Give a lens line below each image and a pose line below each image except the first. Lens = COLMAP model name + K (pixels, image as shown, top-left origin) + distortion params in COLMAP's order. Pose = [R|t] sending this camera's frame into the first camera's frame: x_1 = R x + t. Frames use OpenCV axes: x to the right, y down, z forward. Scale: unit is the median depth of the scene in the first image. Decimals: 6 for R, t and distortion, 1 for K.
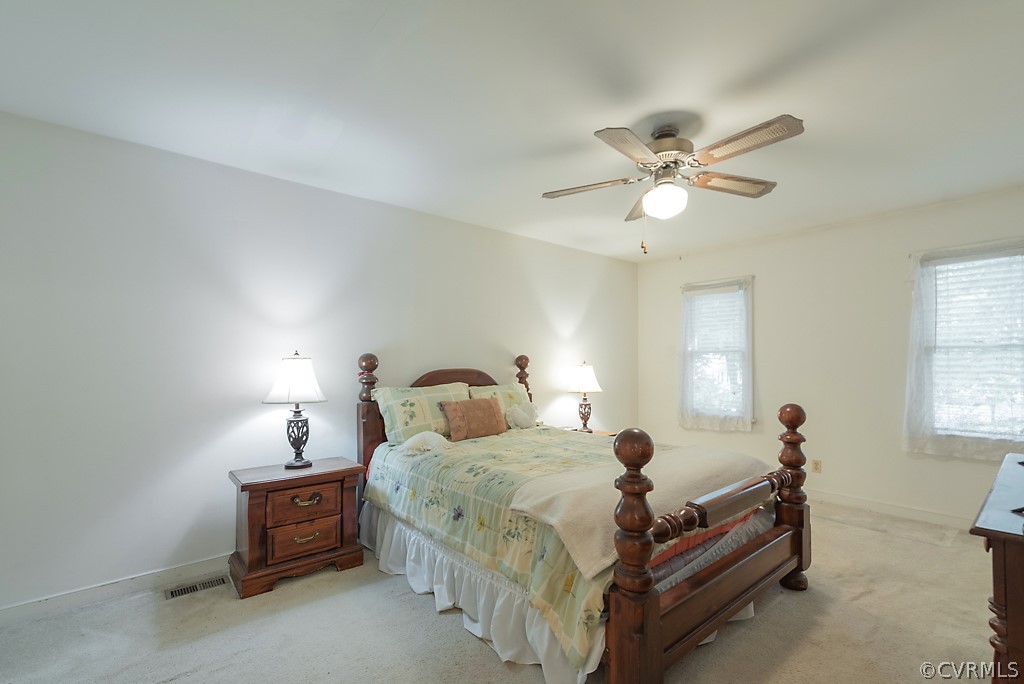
lens RADIAL K [[455.9, 0, 518.4], [0, 455.9, 361.1], [0, 0, 1]] dist [0.020950, -0.007903]
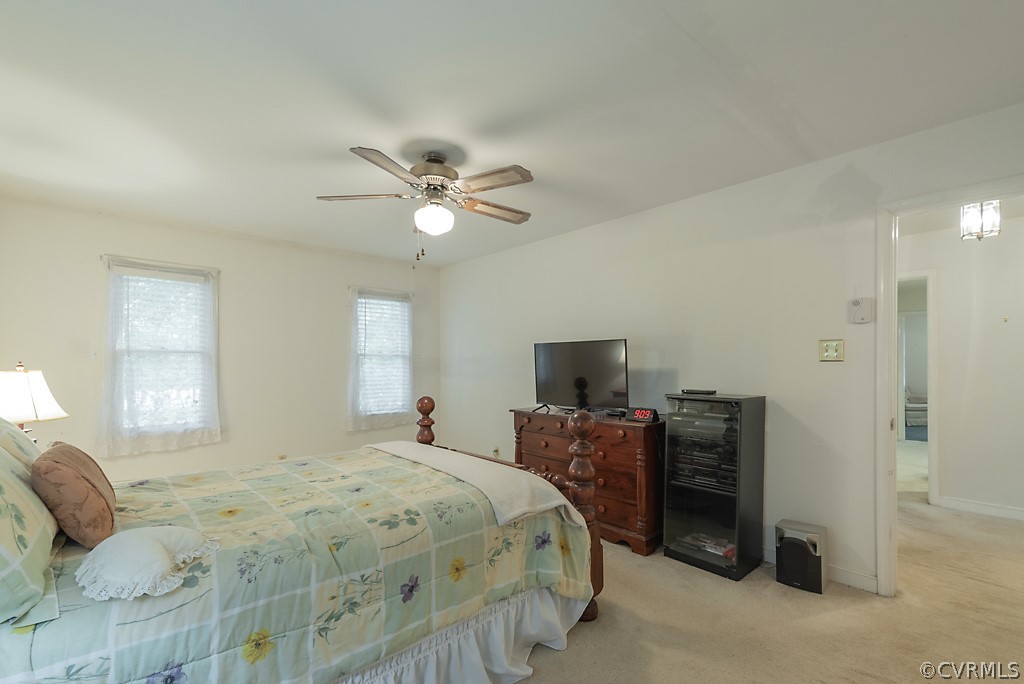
lens RADIAL K [[455.9, 0, 518.4], [0, 455.9, 361.1], [0, 0, 1]] dist [0.020950, -0.007903]
pose [[-0.028692, 0.010400, 0.999534, -0.708288], [-0.003381, 0.999939, -0.010501, 0.003613], [-0.999583, -0.003681, -0.028655, 0.744291]]
